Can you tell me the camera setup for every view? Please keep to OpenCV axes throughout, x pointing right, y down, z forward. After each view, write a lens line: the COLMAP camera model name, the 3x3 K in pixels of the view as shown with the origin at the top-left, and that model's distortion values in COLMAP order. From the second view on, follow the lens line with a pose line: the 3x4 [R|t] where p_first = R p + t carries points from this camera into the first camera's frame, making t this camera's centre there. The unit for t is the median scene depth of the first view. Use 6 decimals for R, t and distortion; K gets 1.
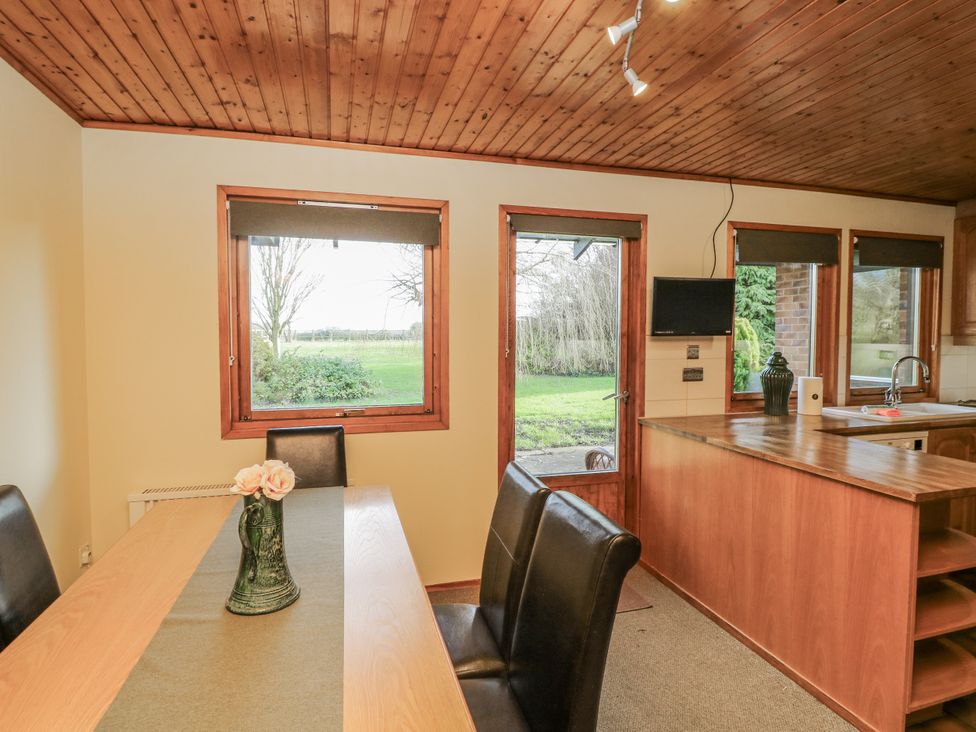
lens RADIAL K [[511.7, 0, 485.8], [0, 511.7, 355.4], [0, 0, 1]] dist [-0.017825, -0.001070]
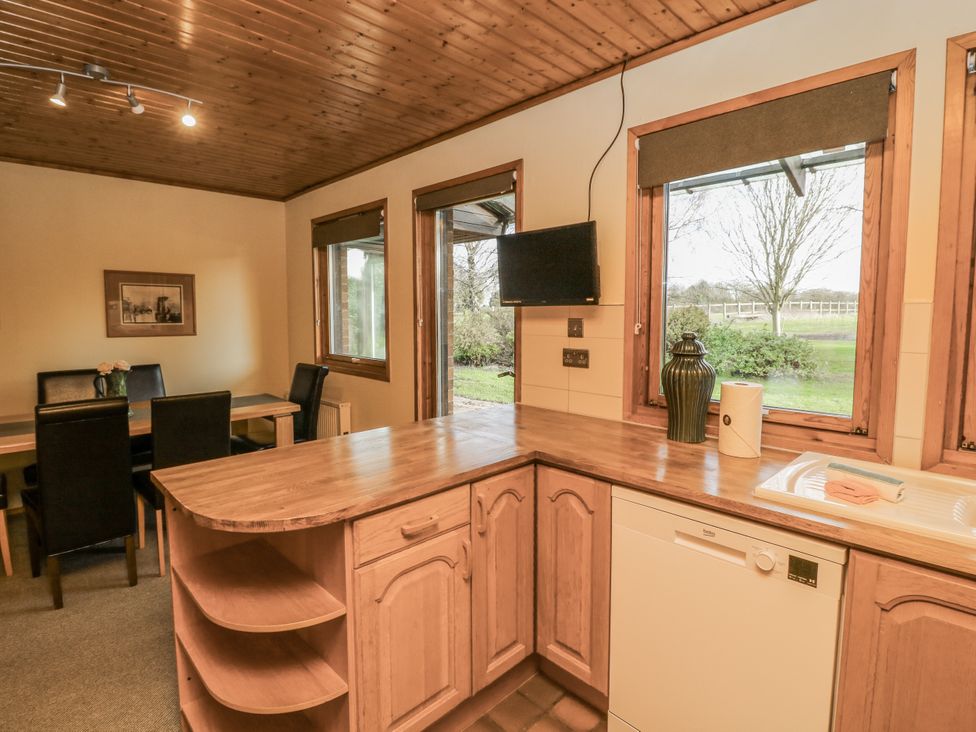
lens RADIAL K [[511.7, 0, 485.8], [0, 511.7, 355.4], [0, 0, 1]] dist [-0.017825, -0.001070]
pose [[0.472847, 0.081883, -0.877332, 0.995890], [-0.033606, 0.996624, 0.074905, -0.017176], [0.880504, -0.005935, 0.474002, 0.533046]]
